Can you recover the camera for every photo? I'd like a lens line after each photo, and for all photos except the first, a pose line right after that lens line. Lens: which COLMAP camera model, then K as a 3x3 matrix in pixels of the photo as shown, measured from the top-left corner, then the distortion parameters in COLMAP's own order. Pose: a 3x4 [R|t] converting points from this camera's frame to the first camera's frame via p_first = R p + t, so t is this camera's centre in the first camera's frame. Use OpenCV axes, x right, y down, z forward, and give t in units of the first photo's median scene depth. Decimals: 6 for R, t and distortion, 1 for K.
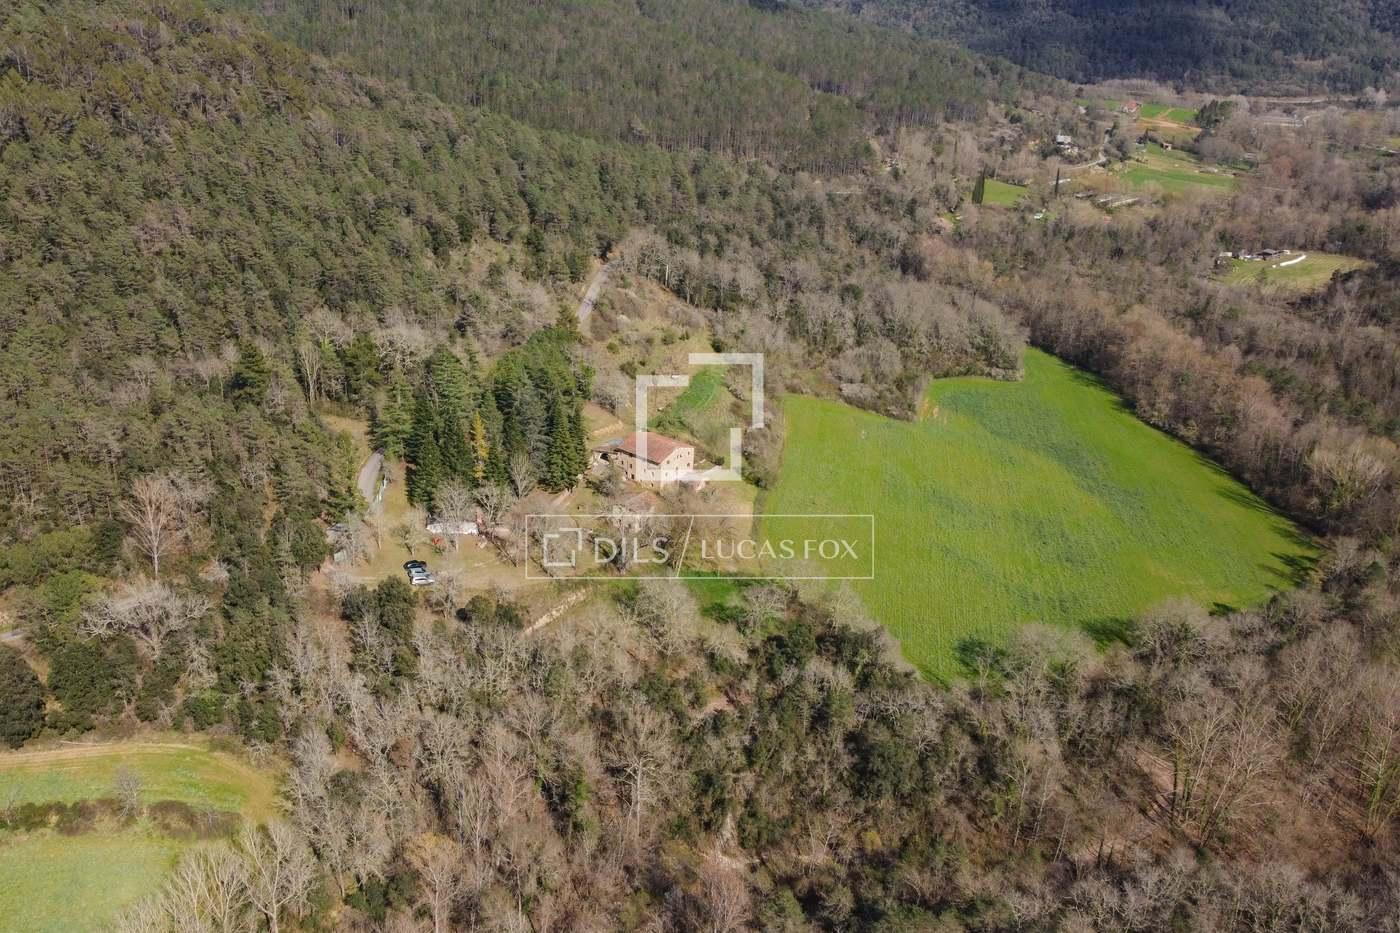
lens RADIAL K [[1287.2, 0, 644.3], [0, 1287.2, 486.5], [0, 0, 1]] dist [0.014558, -0.053310]
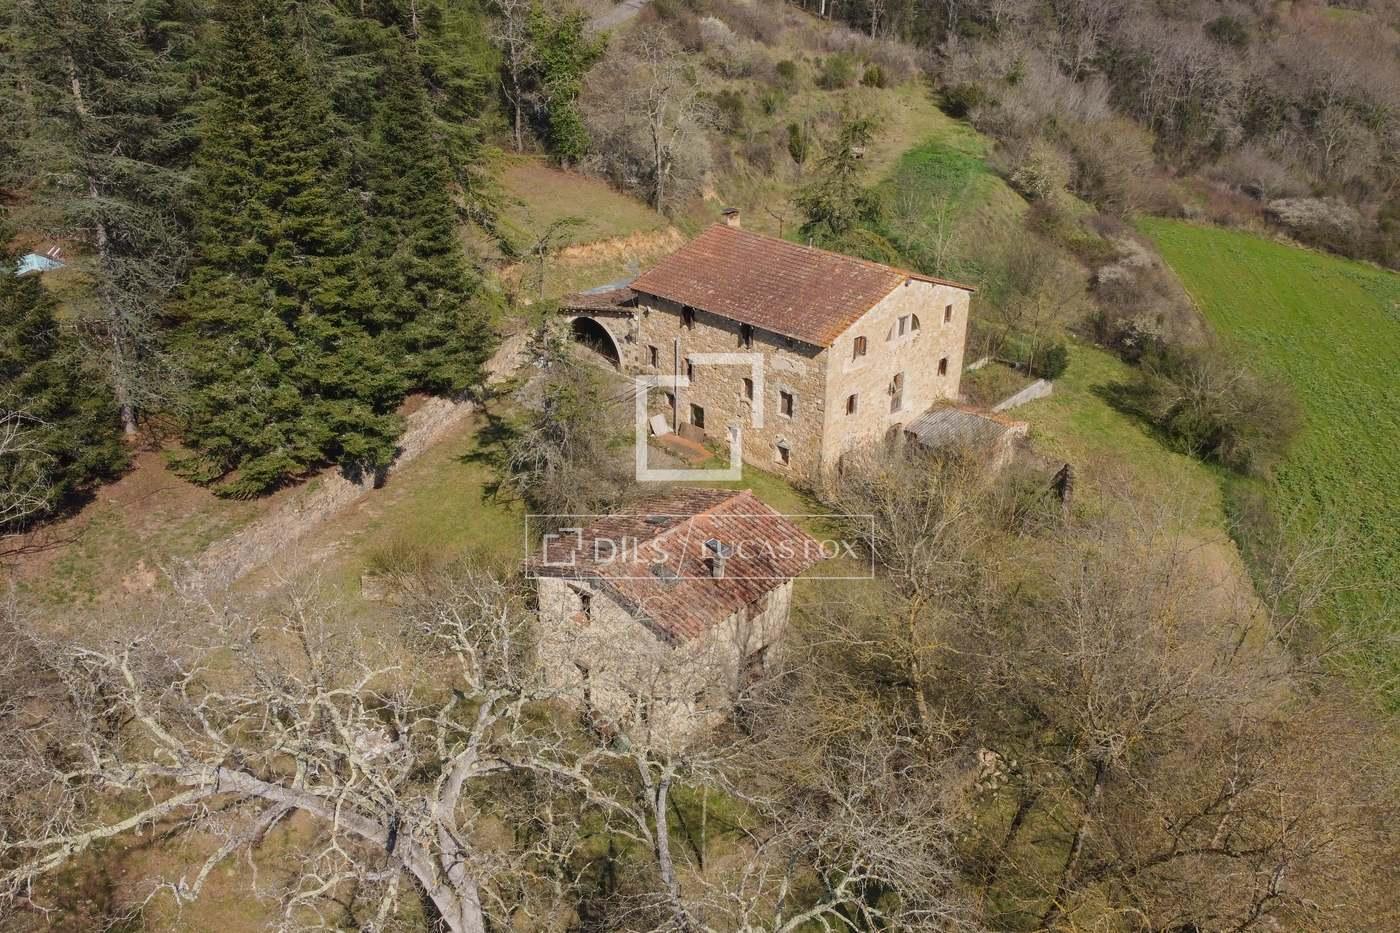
lens RADIAL K [[1298.7, 0, 723.4], [0, 1298.7, 464.2], [0, 0, 1]] dist [0.004350, -0.017642]
pose [[0.998822, 0.005056, -0.048266, 0.007963], [-0.004723, 0.999964, 0.007003, -0.001039], [0.048299, -0.006767, 0.998810, 0.952833]]
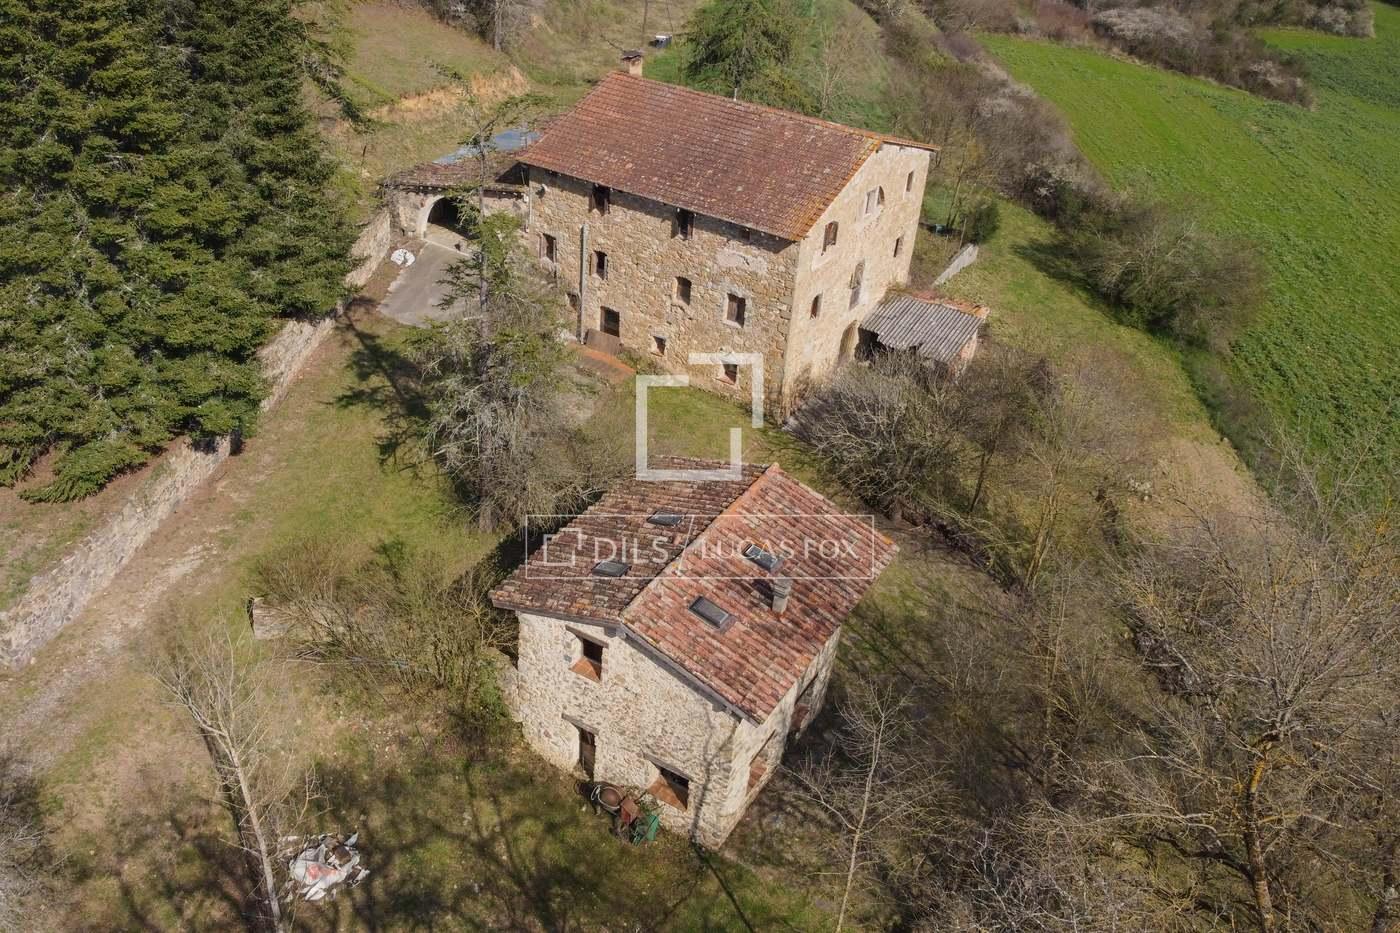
lens RADIAL K [[1269.4, 0, 604.4], [0, 1269.4, 467.6], [0, 0, 1]] dist [-0.004723, -0.002616]
pose [[0.997319, -0.043045, 0.059169, -0.026313], [0.033306, 0.987084, 0.156702, -0.018951], [-0.065150, -0.154312, 0.985872, 1.011071]]
